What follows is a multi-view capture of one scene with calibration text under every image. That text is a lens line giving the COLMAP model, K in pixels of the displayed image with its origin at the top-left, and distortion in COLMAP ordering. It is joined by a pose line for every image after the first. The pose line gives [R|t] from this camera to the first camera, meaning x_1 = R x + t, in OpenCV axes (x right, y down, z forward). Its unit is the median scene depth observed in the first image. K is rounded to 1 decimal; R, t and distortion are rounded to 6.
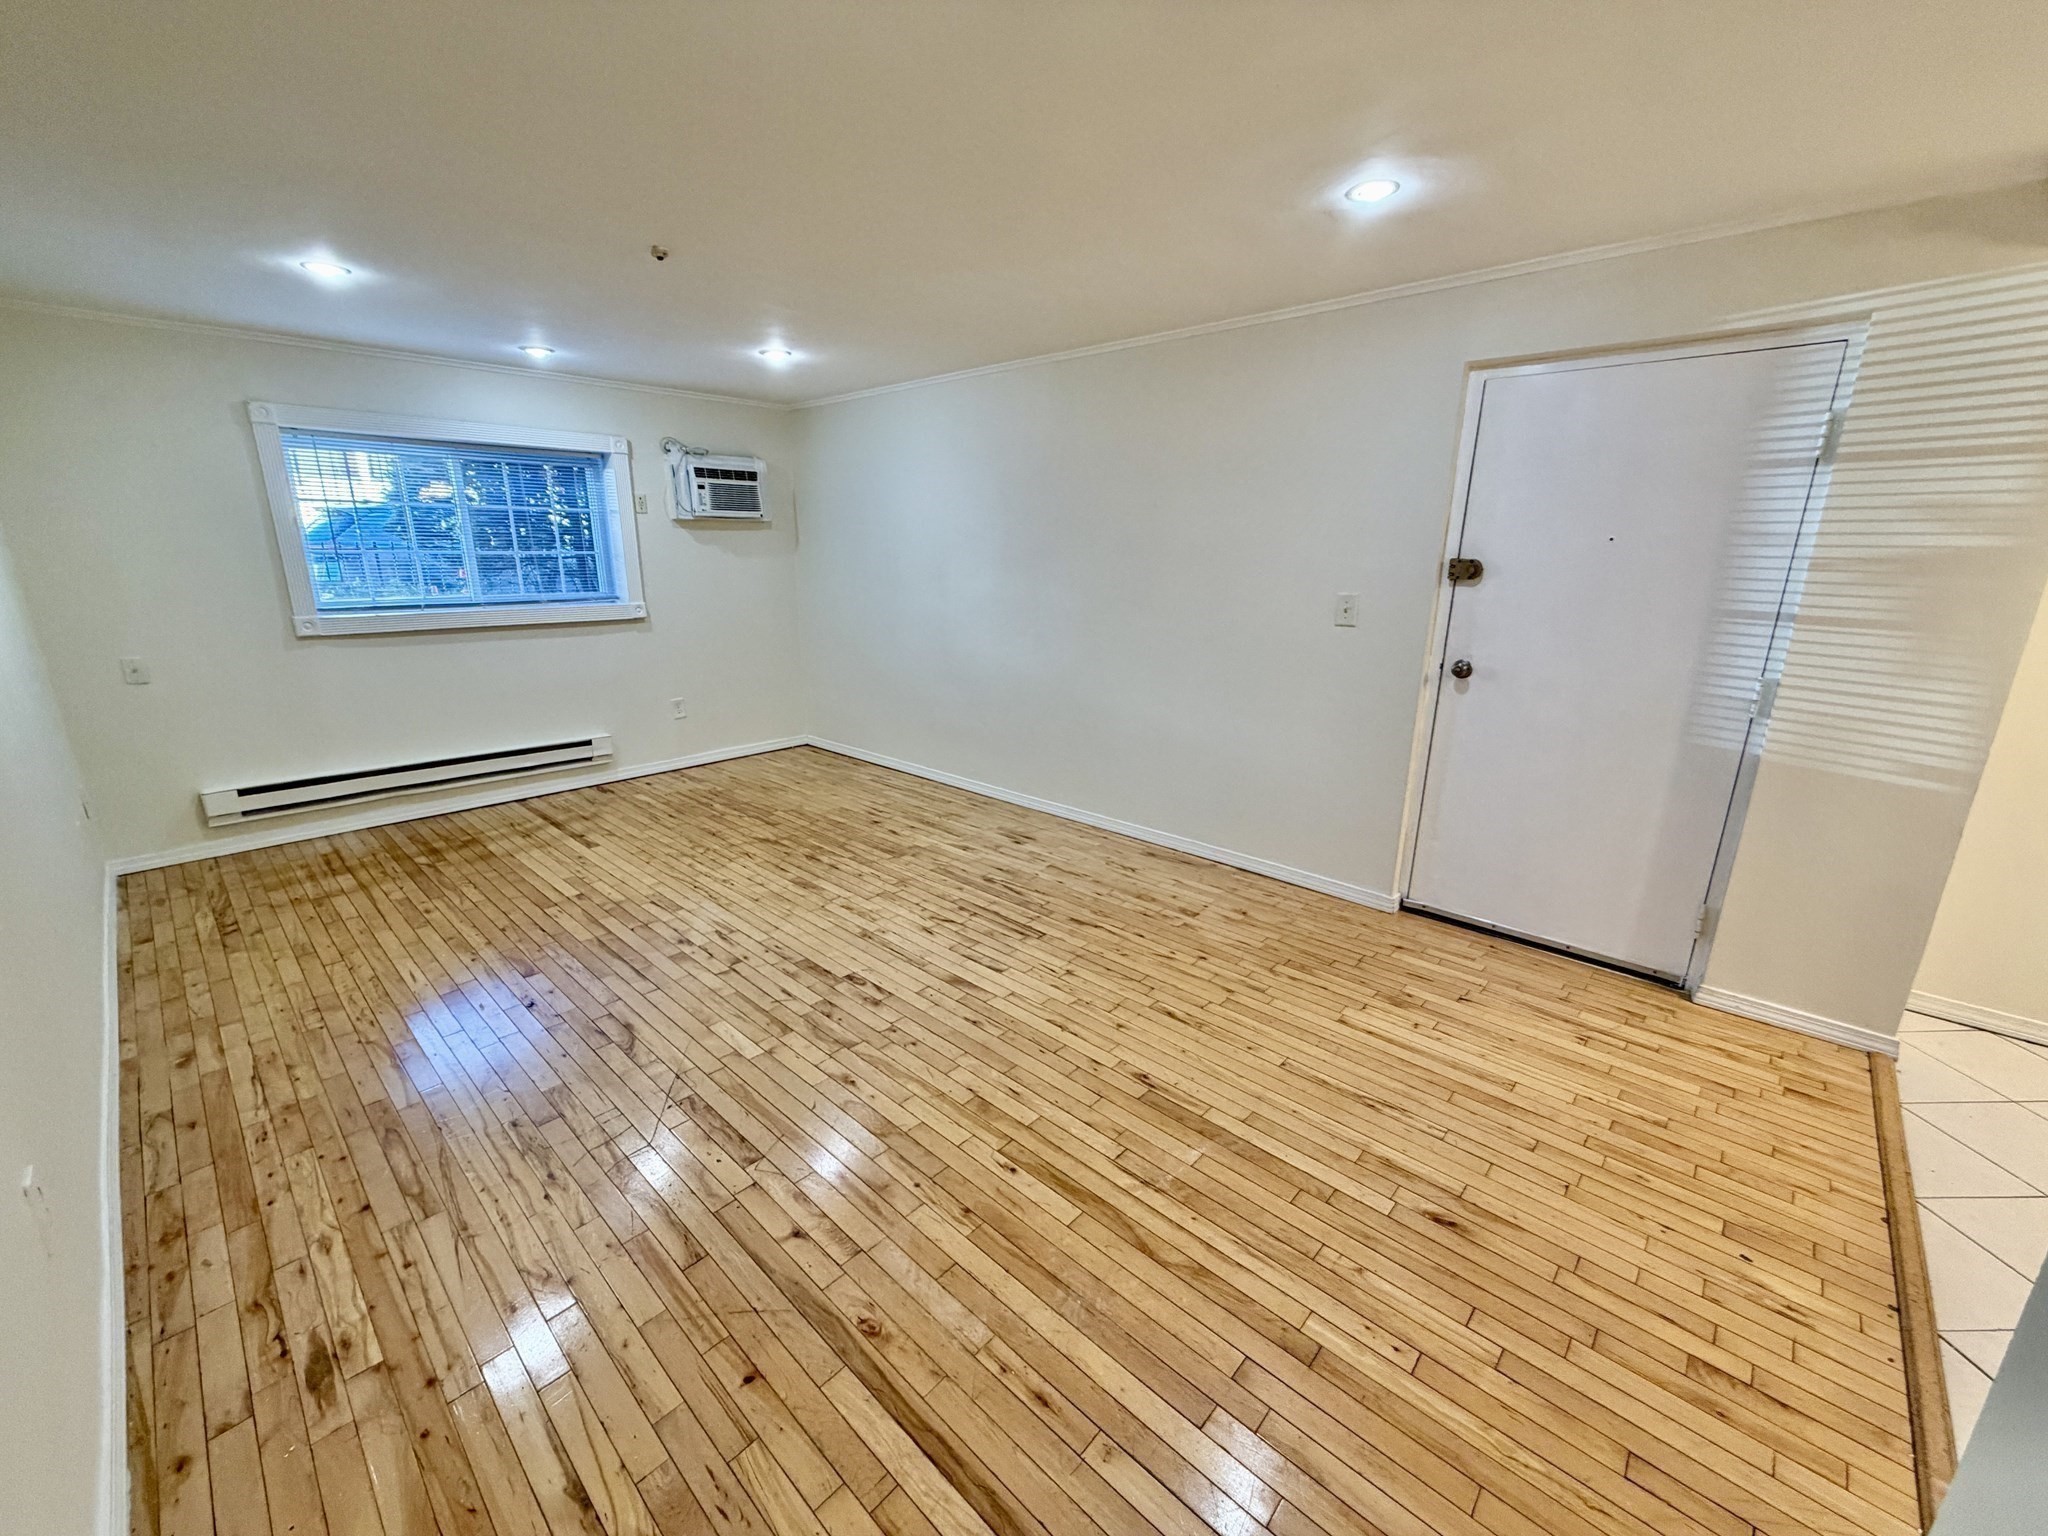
lens RADIAL K [[815.0, 0, 1019.1], [0, 815.0, 771.2], [0, 0, 1]] dist [0.000160, -0.000217]
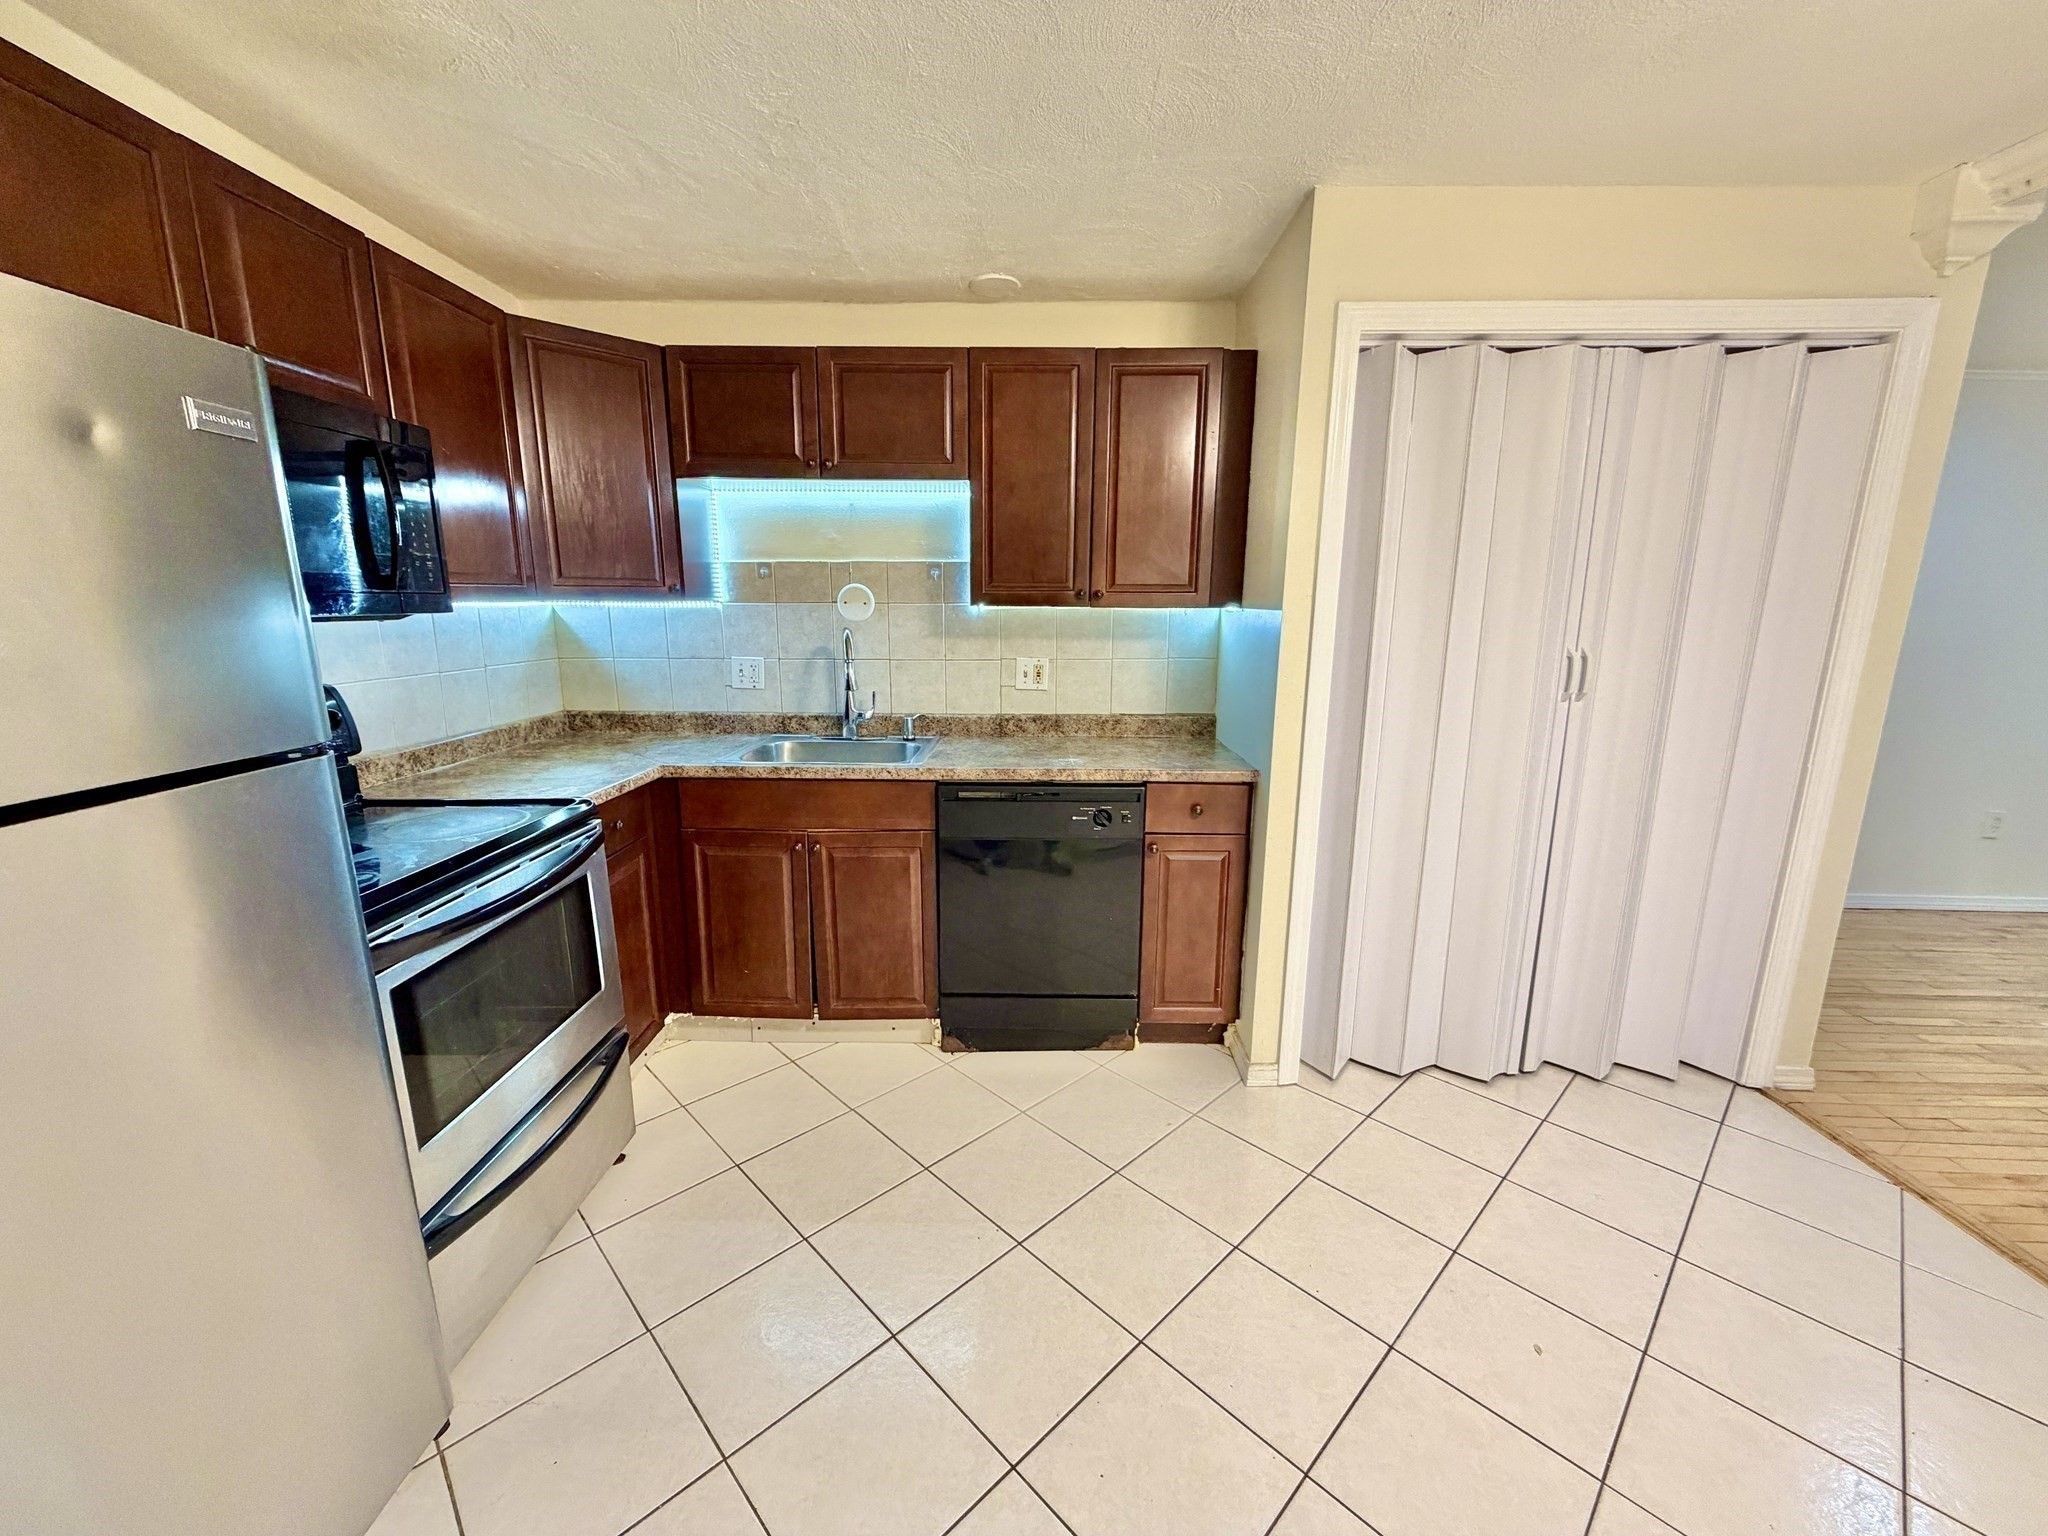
lens RADIAL K [[815.0, 0, 1019.1], [0, 815.0, 771.2], [0, 0, 1]] dist [0.000160, -0.000217]
pose [[-0.743884, 0.118231, -0.657767, 1.303336], [-0.193533, 0.903944, 0.381352, -0.025363], [0.639673, 0.410982, -0.649548, 0.231959]]
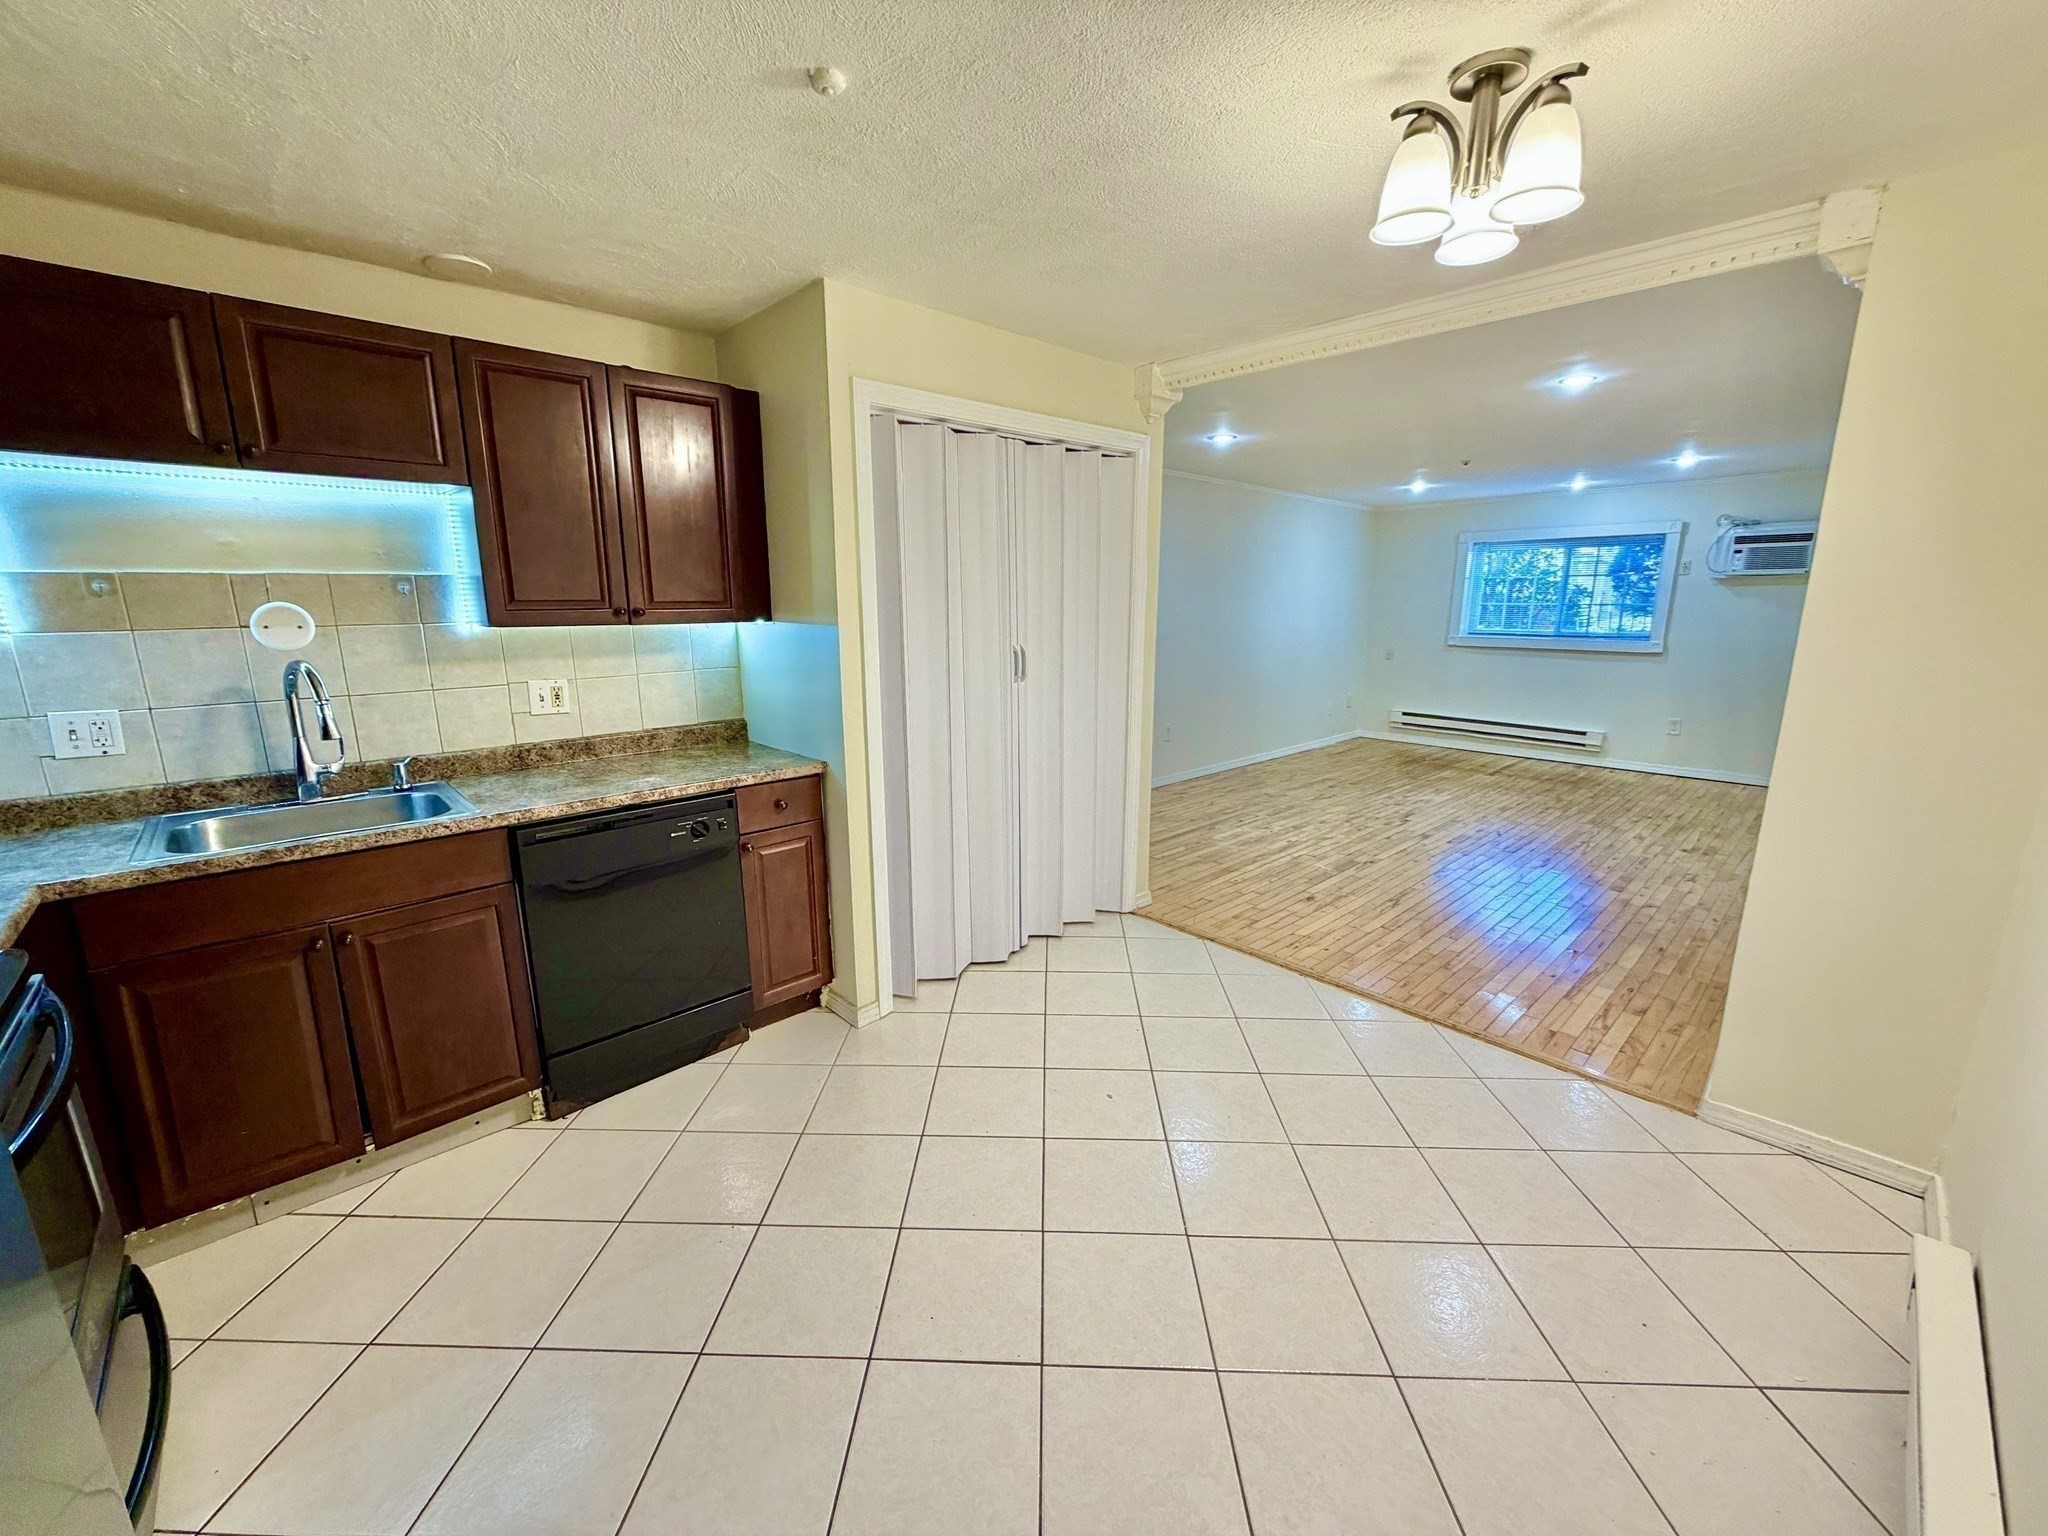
lens RADIAL K [[815.0, 0, 1019.1], [0, 815.0, 771.2], [0, 0, 1]] dist [0.000160, -0.000217]
pose [[-0.066615, 0.196934, -0.978151, 1.481590], [-0.265129, 0.941592, 0.207630, -0.009901], [0.961909, 0.273168, -0.010511, 0.101383]]
